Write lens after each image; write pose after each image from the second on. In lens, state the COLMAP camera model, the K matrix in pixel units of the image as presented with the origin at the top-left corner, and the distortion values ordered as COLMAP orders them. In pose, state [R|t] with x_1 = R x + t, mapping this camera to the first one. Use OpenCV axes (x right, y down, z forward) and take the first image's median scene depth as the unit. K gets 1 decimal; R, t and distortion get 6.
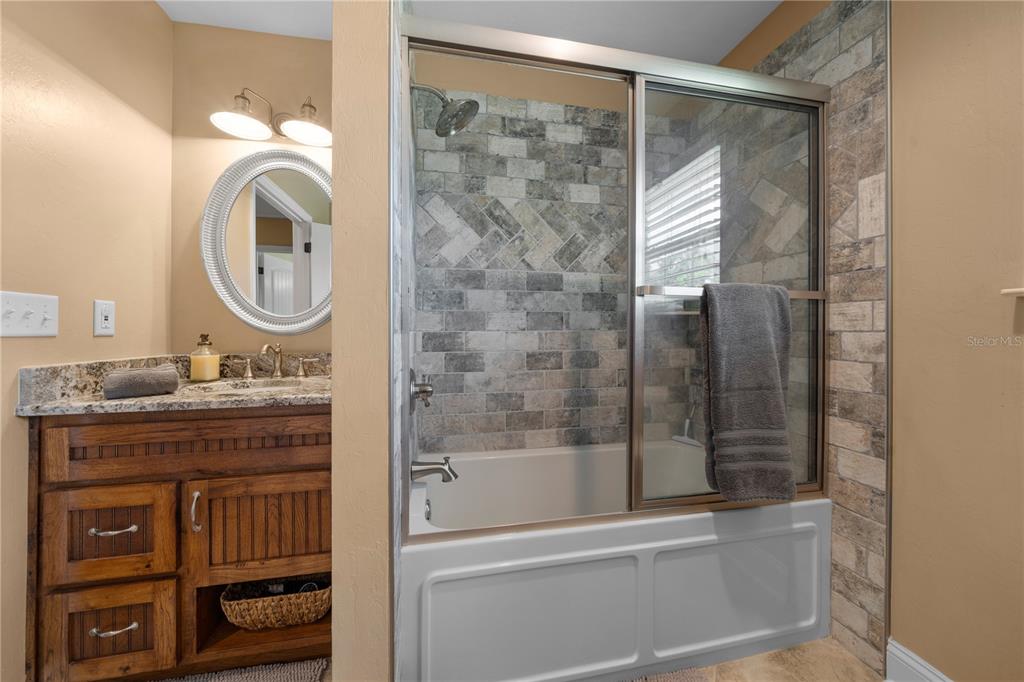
lens RADIAL K [[351.4, 0, 508.5], [0, 351.4, 331.5], [0, 0, 1]] dist [-0.005213, 0.000255]
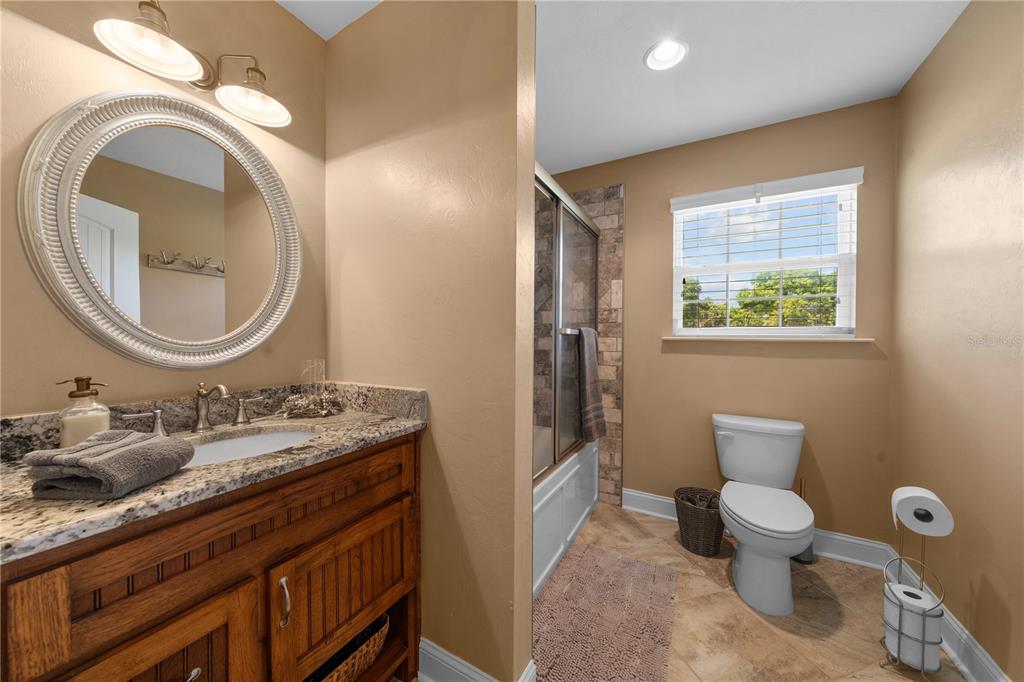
lens RADIAL K [[351.4, 0, 503.8], [0, 351.4, 344.5], [0, 0, 1]] dist [-0.005213, 0.000255]
pose [[0.652157, -0.008566, 0.758035, -1.096440], [-0.002317, 0.999909, 0.013293, -0.073004], [-0.758080, -0.010425, 0.652078, 0.110168]]
